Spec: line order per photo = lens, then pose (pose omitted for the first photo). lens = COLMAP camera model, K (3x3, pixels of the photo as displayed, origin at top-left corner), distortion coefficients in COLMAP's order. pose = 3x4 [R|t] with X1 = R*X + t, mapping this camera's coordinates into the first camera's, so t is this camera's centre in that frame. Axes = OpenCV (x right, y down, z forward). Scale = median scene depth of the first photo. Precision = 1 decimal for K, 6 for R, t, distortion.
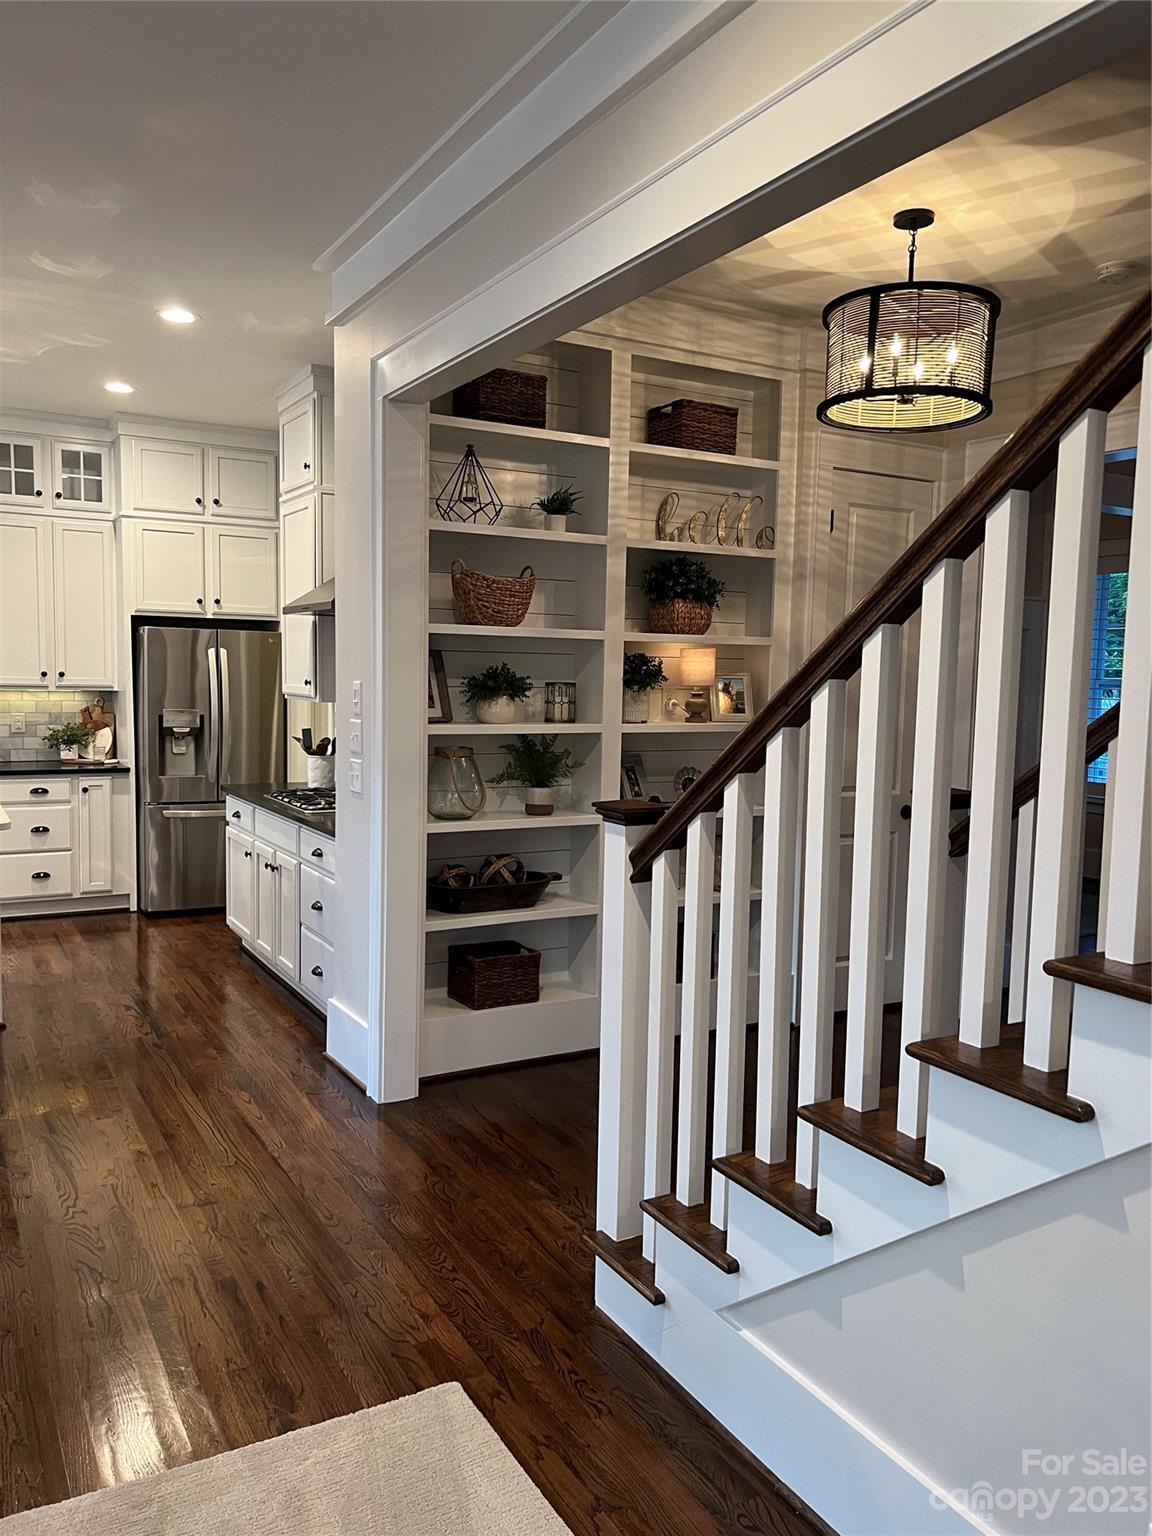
lens RADIAL K [[1155.0, 0, 576.0], [0, 1155.0, 768.0], [0, 0, 1]] dist [0.055445, -0.073742]
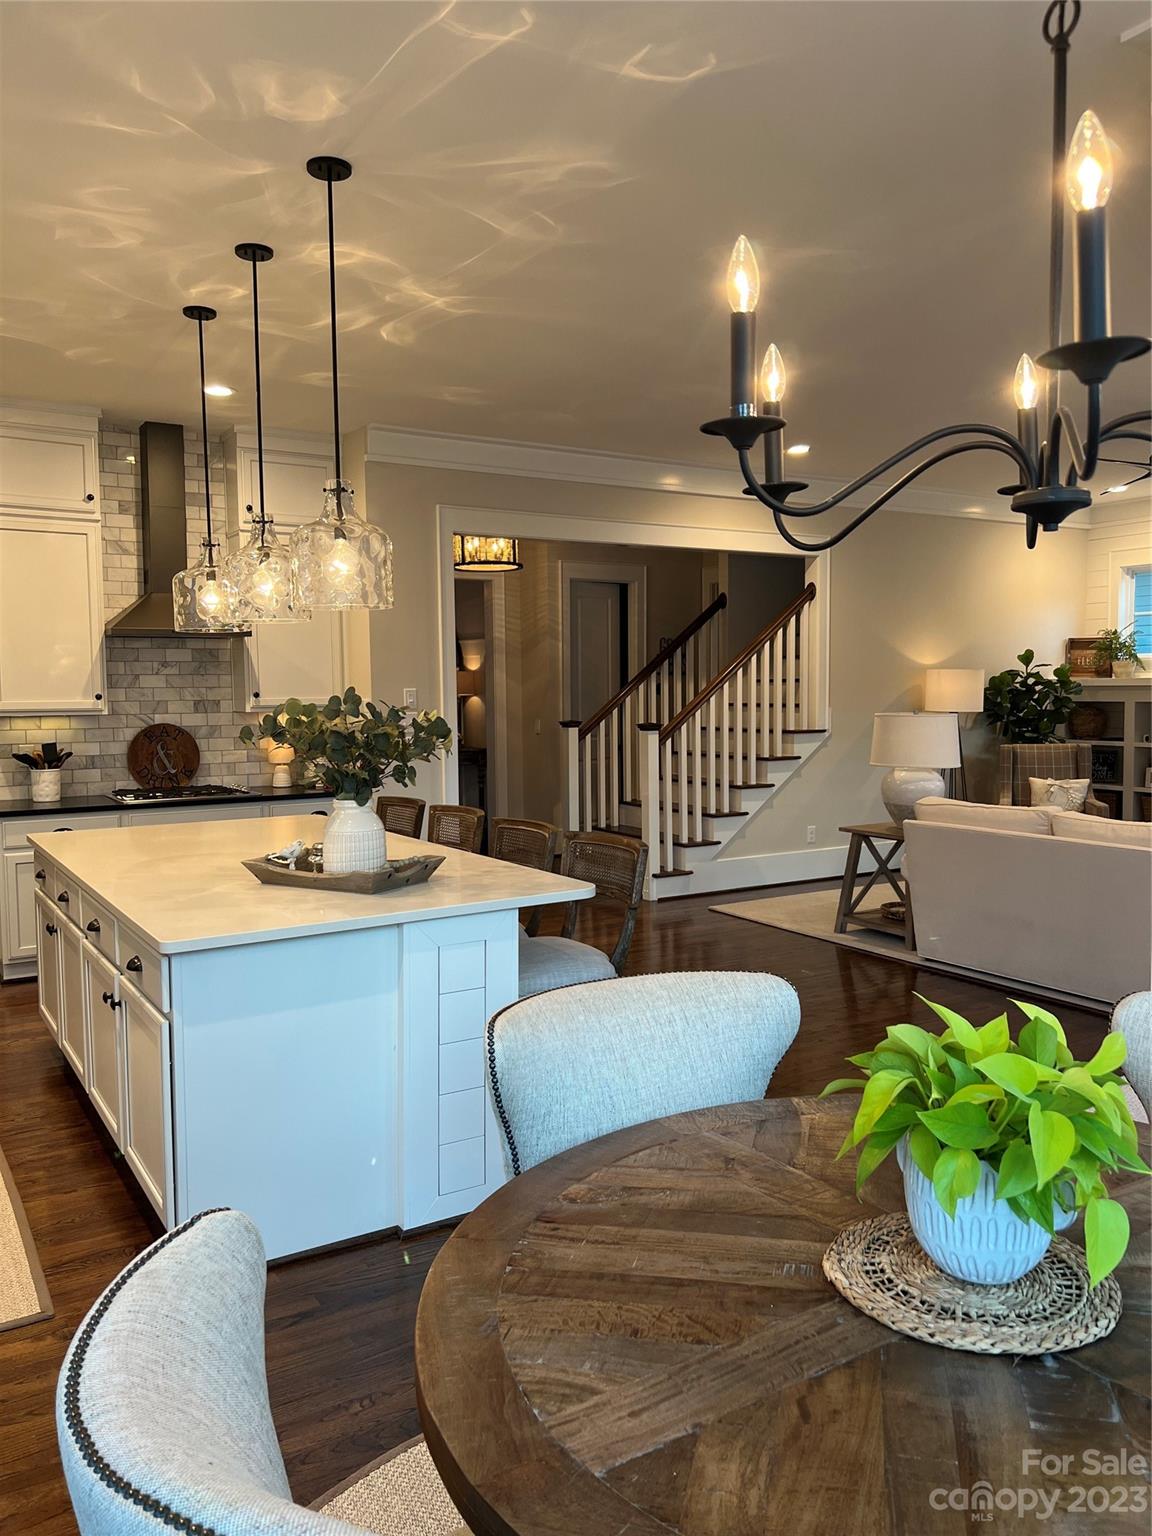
lens RADIAL K [[1155.0, 0, 576.0], [0, 1155.0, 768.0], [0, 0, 1]] dist [0.055445, -0.073742]
pose [[-0.040193, -0.097765, 0.994398, -1.572777], [0.092241, 0.990589, 0.101118, -0.091039], [-0.994925, 0.095788, -0.030797, 0.714699]]
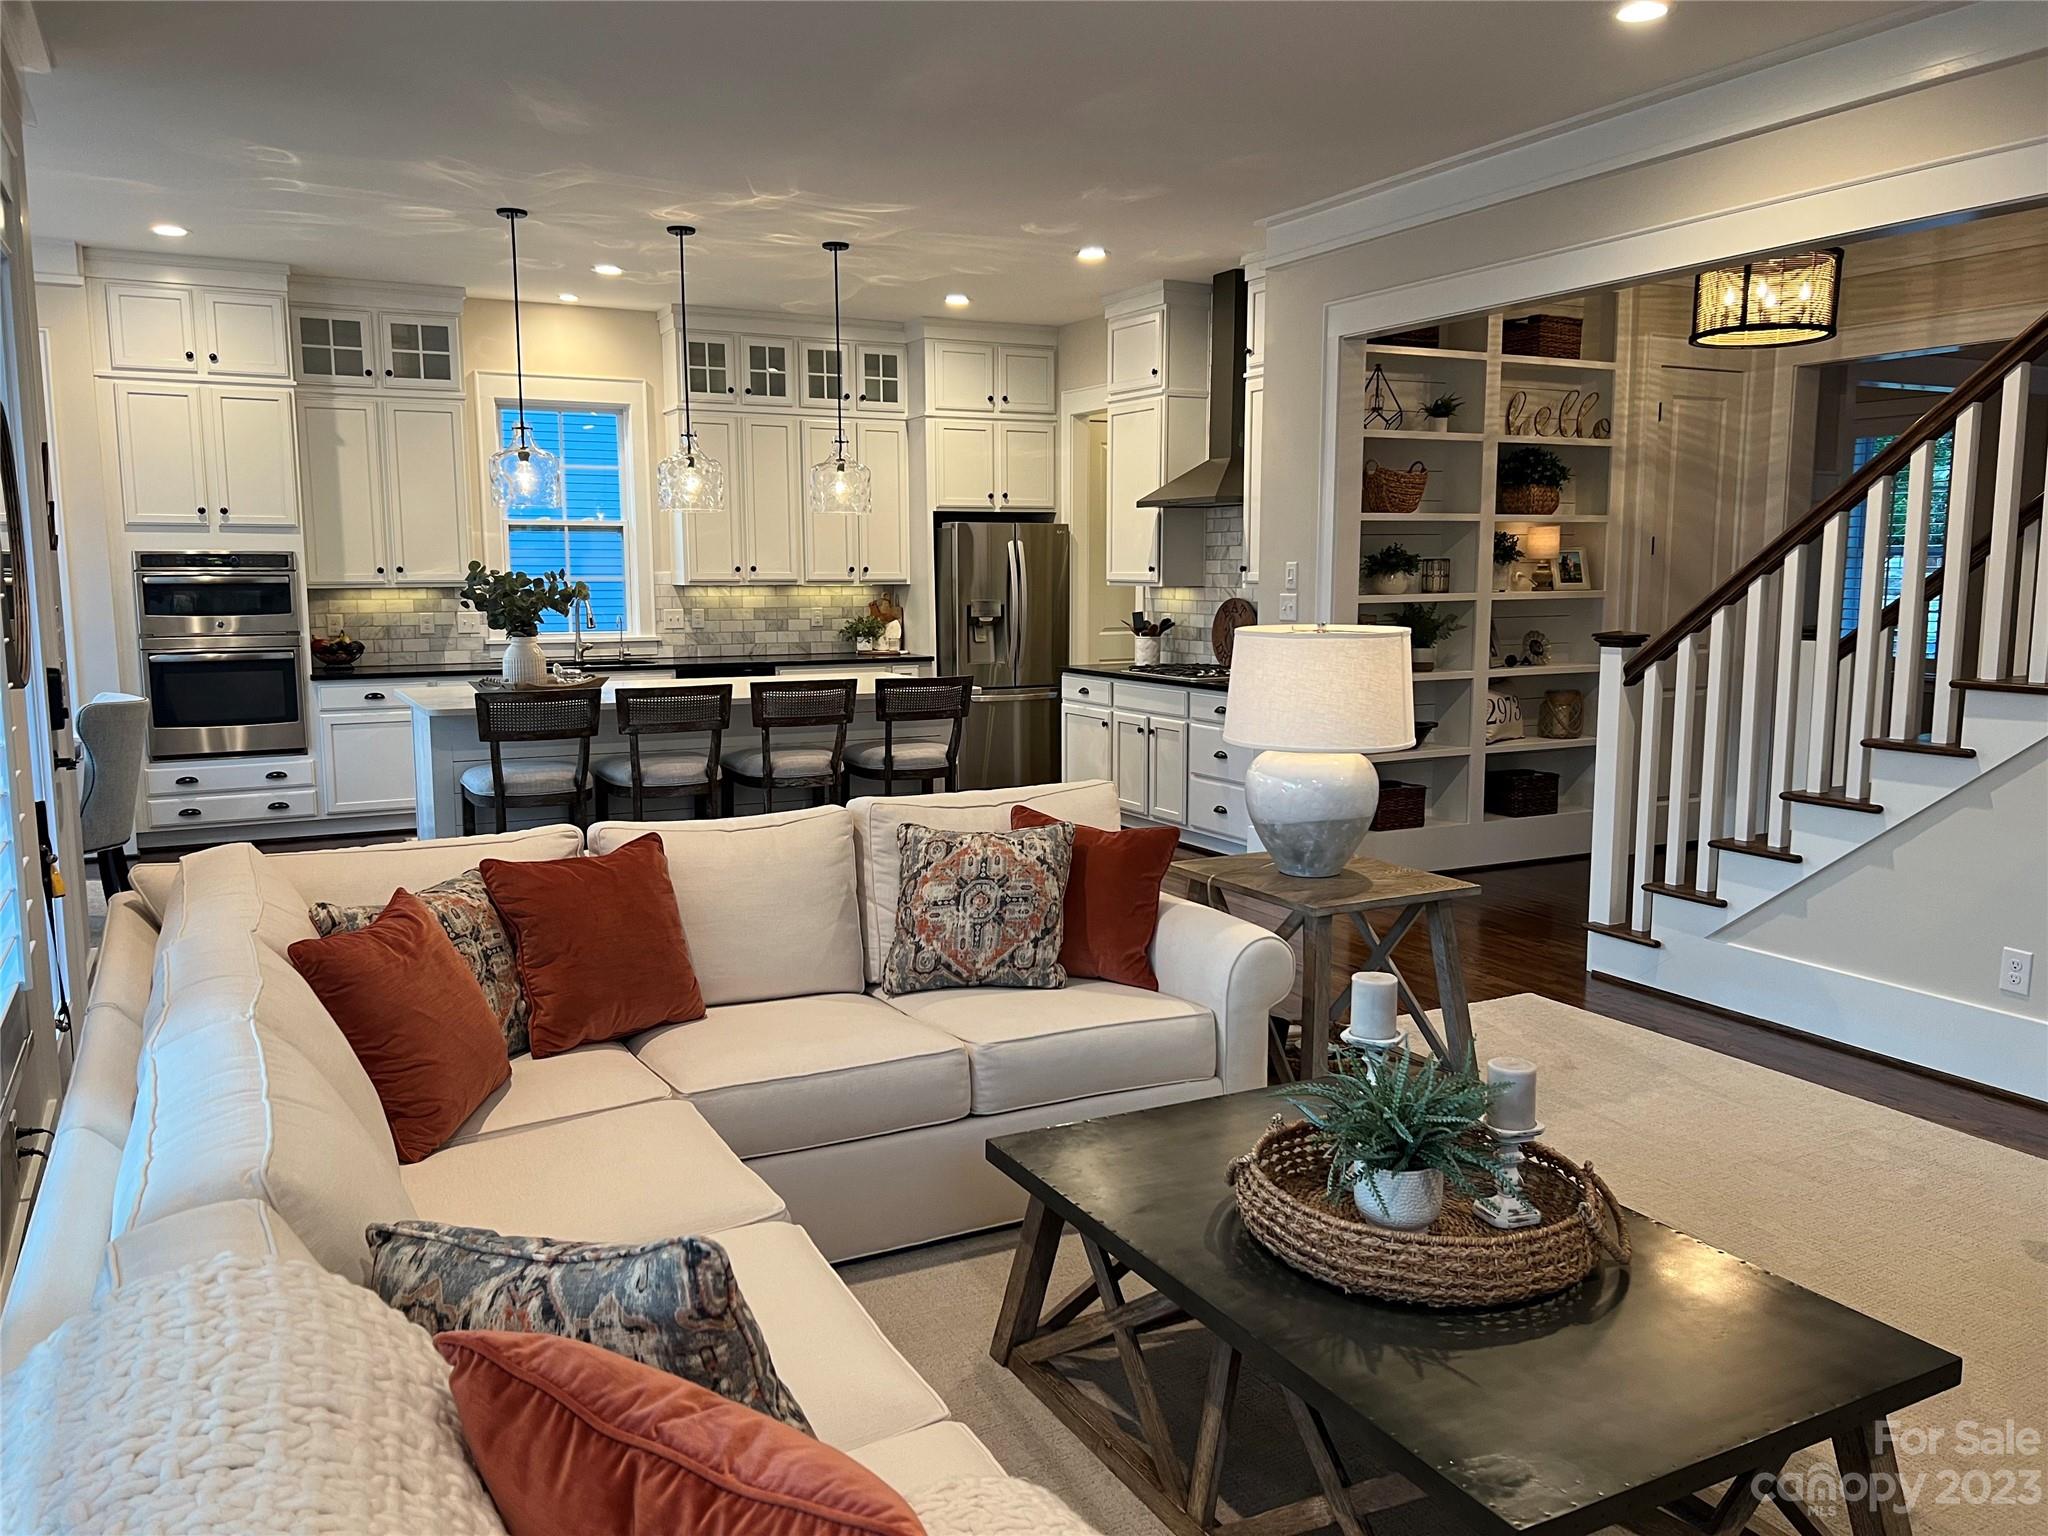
lens RADIAL K [[1539.9, 0, 1024.0], [0, 1539.9, 768.0], [0, 0, 1]] dist [0.055445, -0.073742]
pose [[0.999290, -0.021298, -0.031090, -0.370929], [0.022766, 0.998605, 0.047639, 0.051870], [0.030032, -0.048313, 0.998381, -0.576170]]
